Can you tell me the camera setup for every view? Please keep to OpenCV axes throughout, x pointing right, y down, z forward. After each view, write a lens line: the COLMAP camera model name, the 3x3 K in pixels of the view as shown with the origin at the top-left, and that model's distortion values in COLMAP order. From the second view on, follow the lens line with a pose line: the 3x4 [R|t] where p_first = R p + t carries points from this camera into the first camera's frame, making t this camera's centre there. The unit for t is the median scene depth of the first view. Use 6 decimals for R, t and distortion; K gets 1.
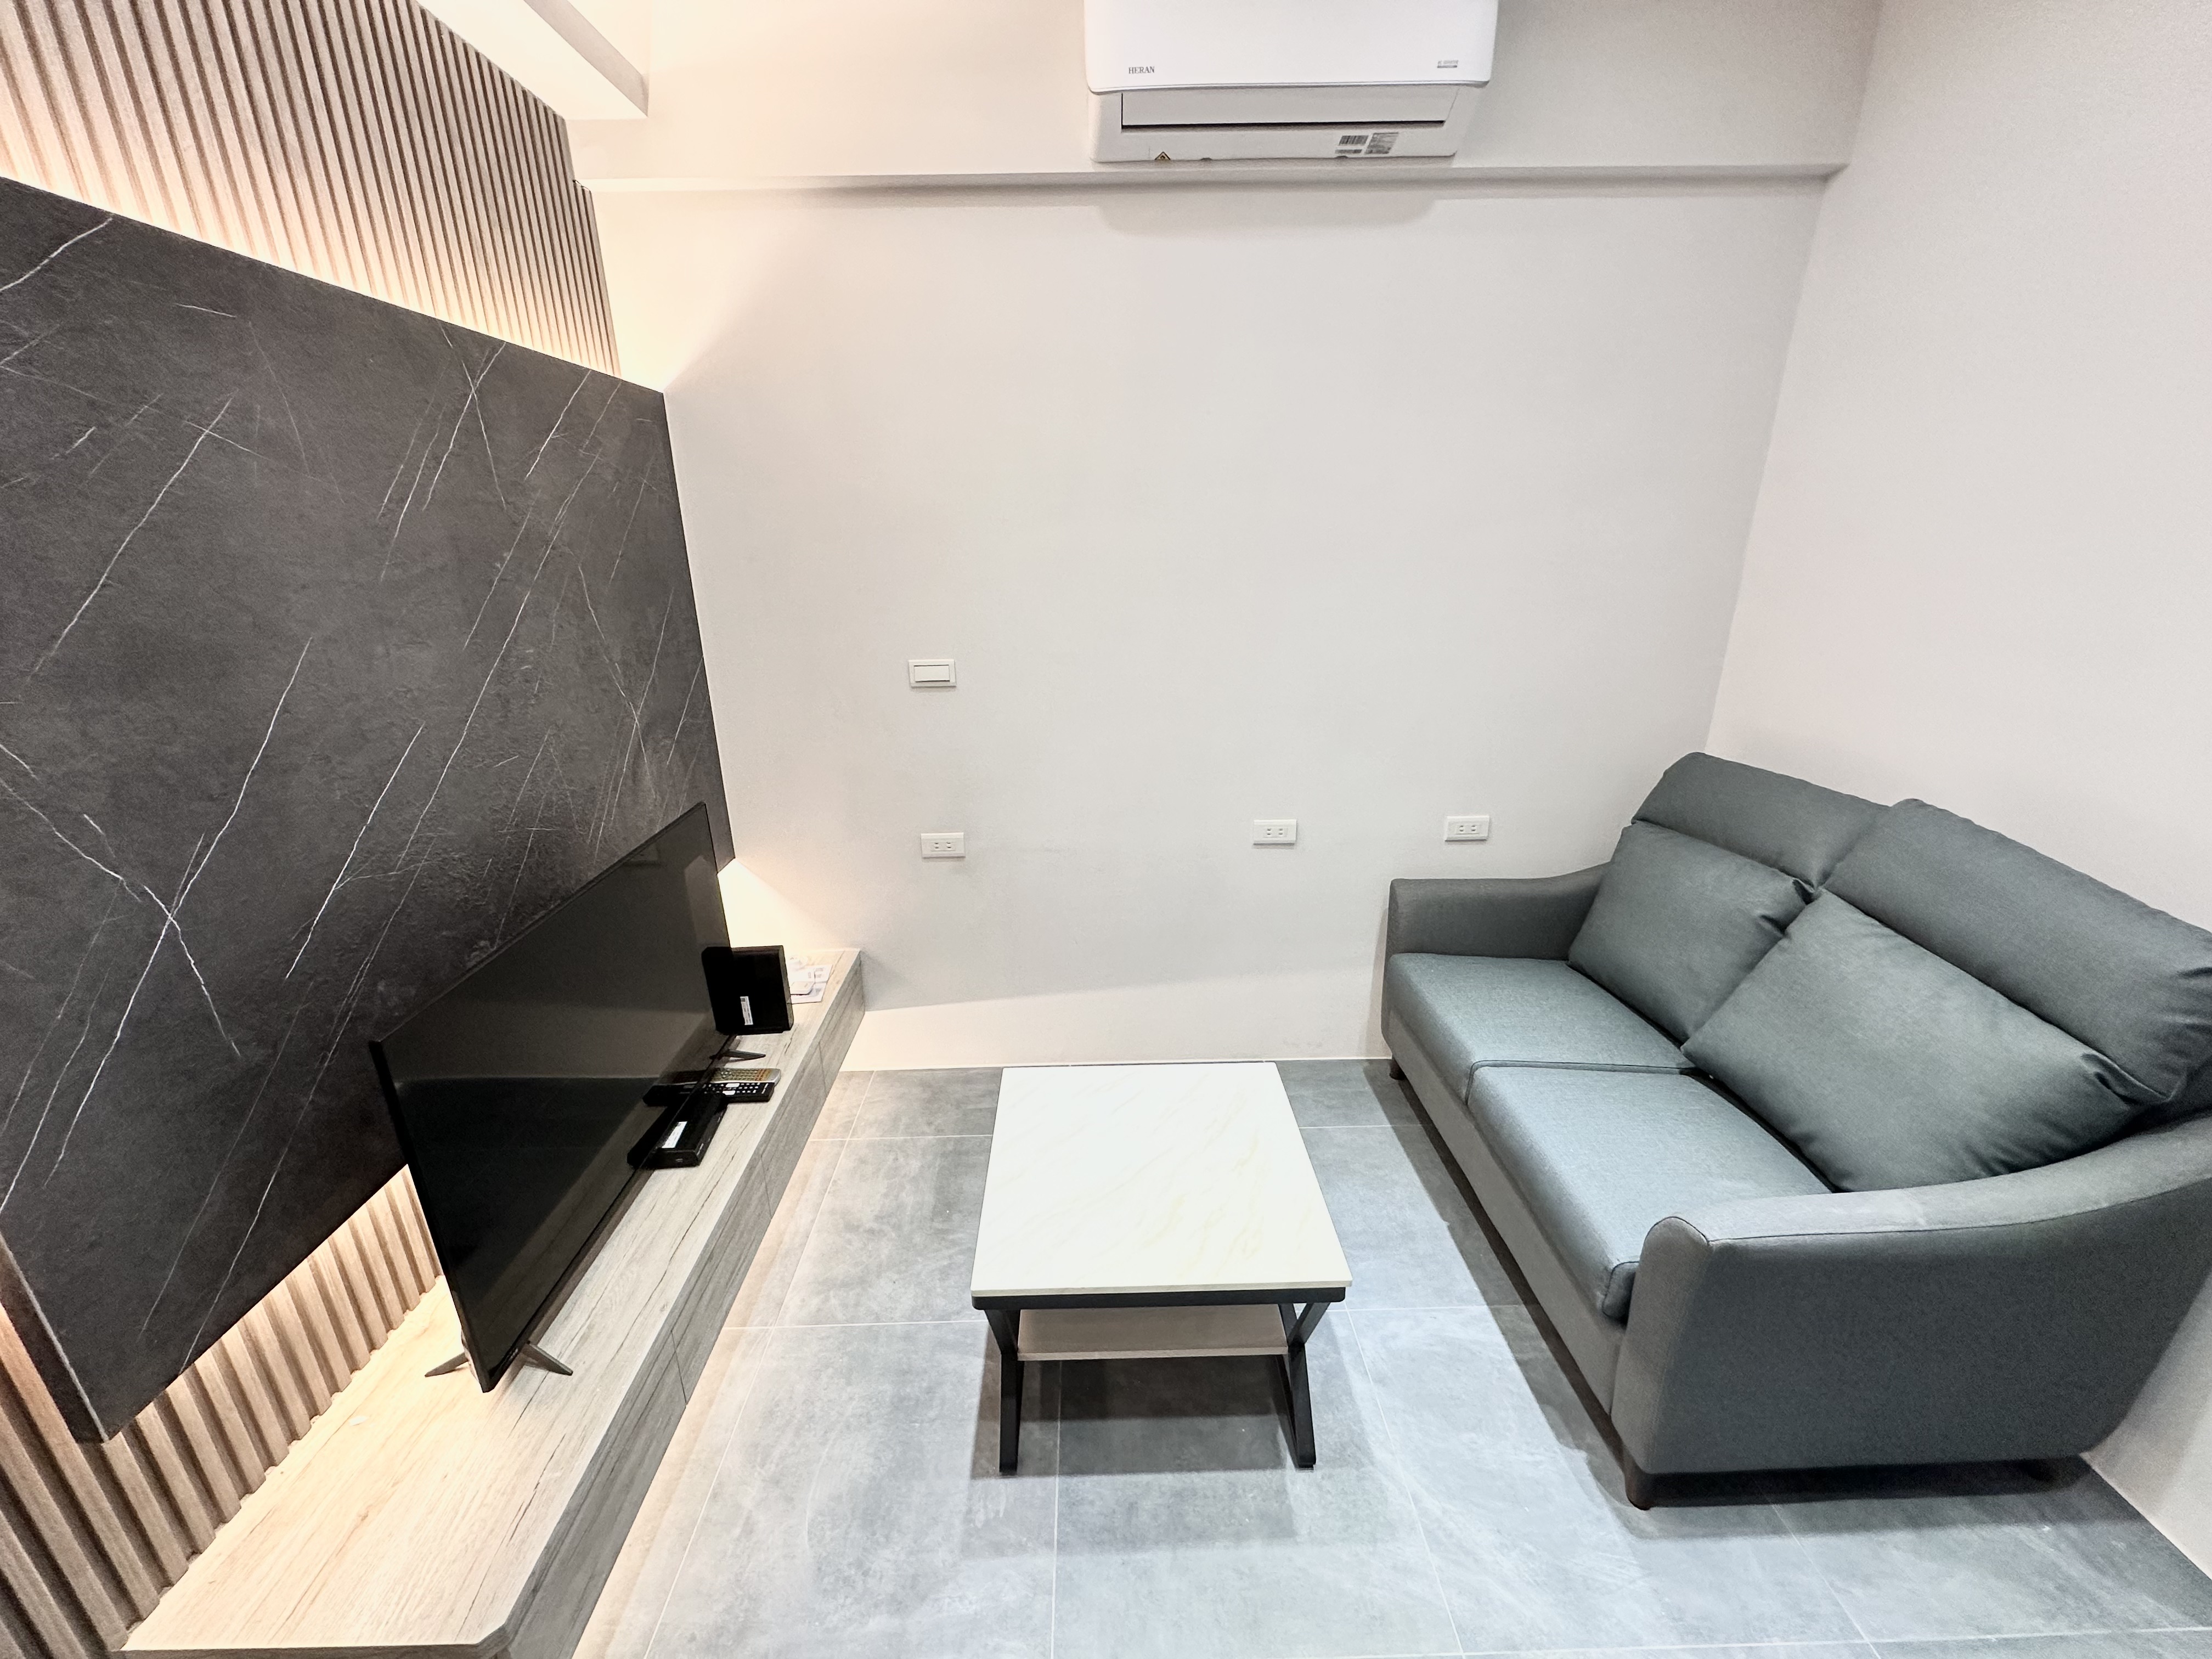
lens RADIAL K [[879.6, 0, 1104.5], [0, 879.6, 829.3], [0, 0, 1]] dist [-0.002759, -0.000008]
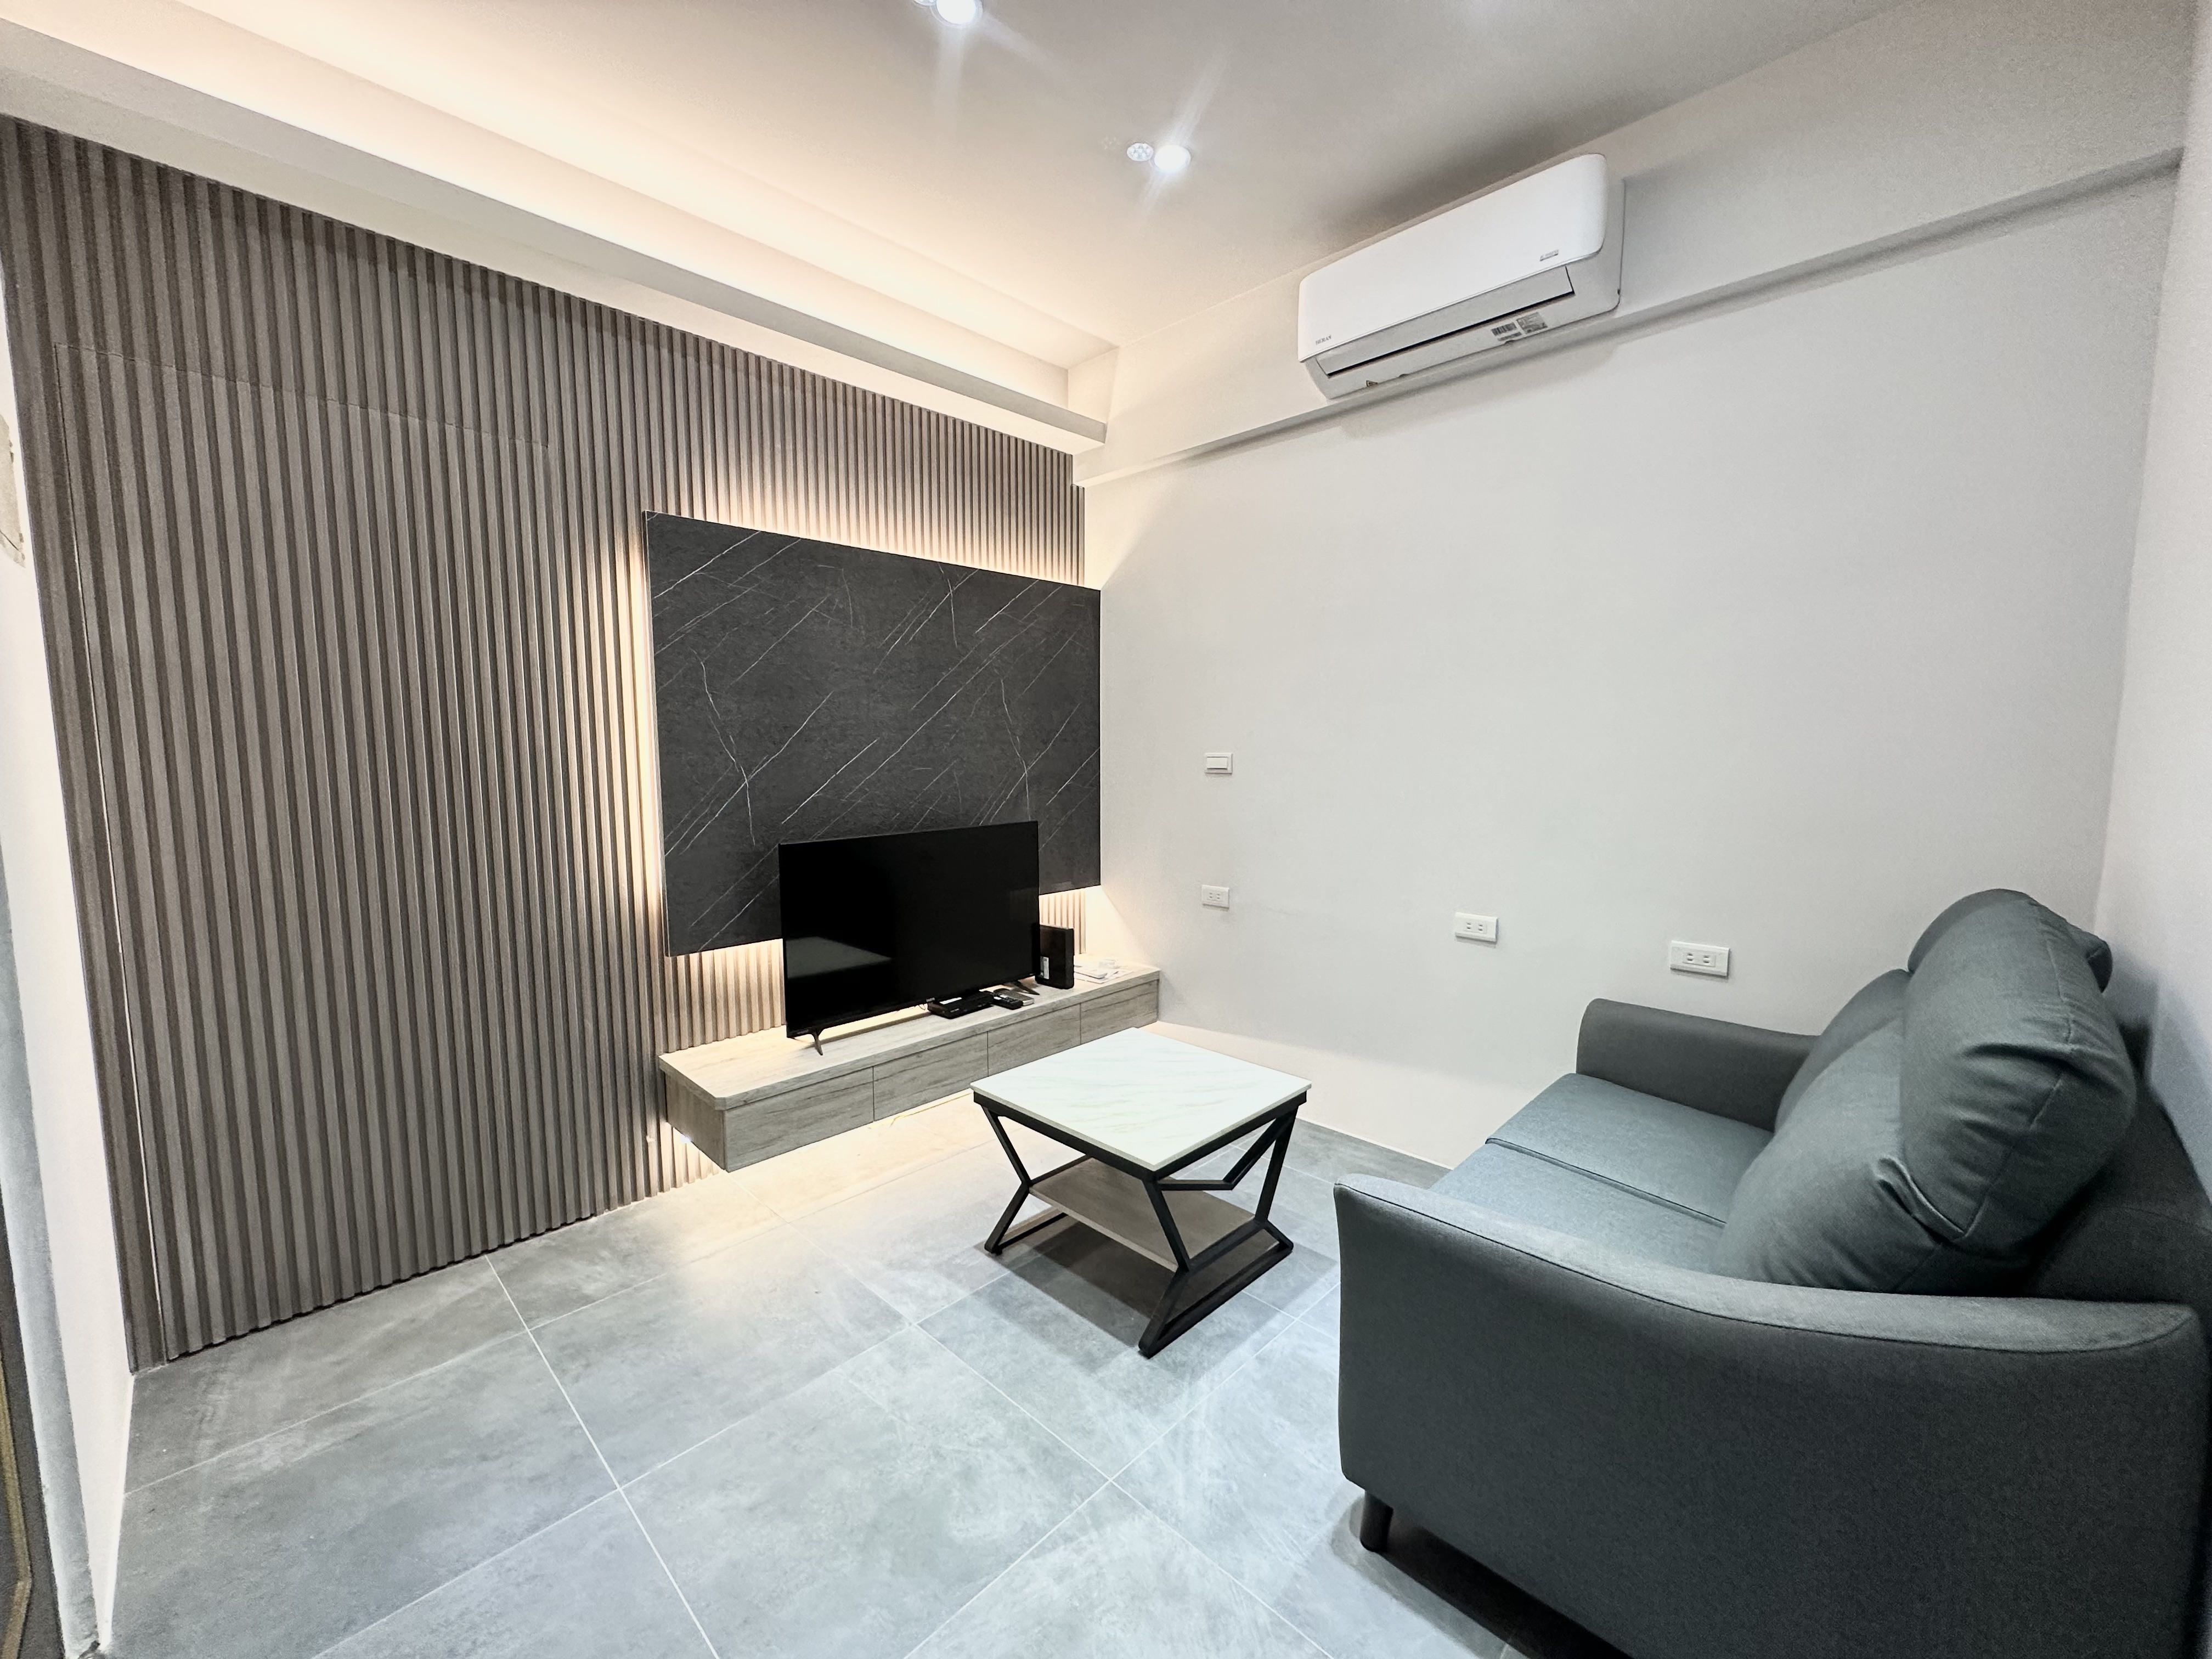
lens RADIAL K [[879.6, 0, 1108.5], [0, 879.6, 832.0], [0, 0, 1]] dist [-0.002759, -0.000008]
pose [[0.705554, 0.081783, -0.703921, 0.970326], [-0.234490, 0.964306, -0.122999, 0.196444], [0.668736, 0.251845, 0.699547, -0.049252]]
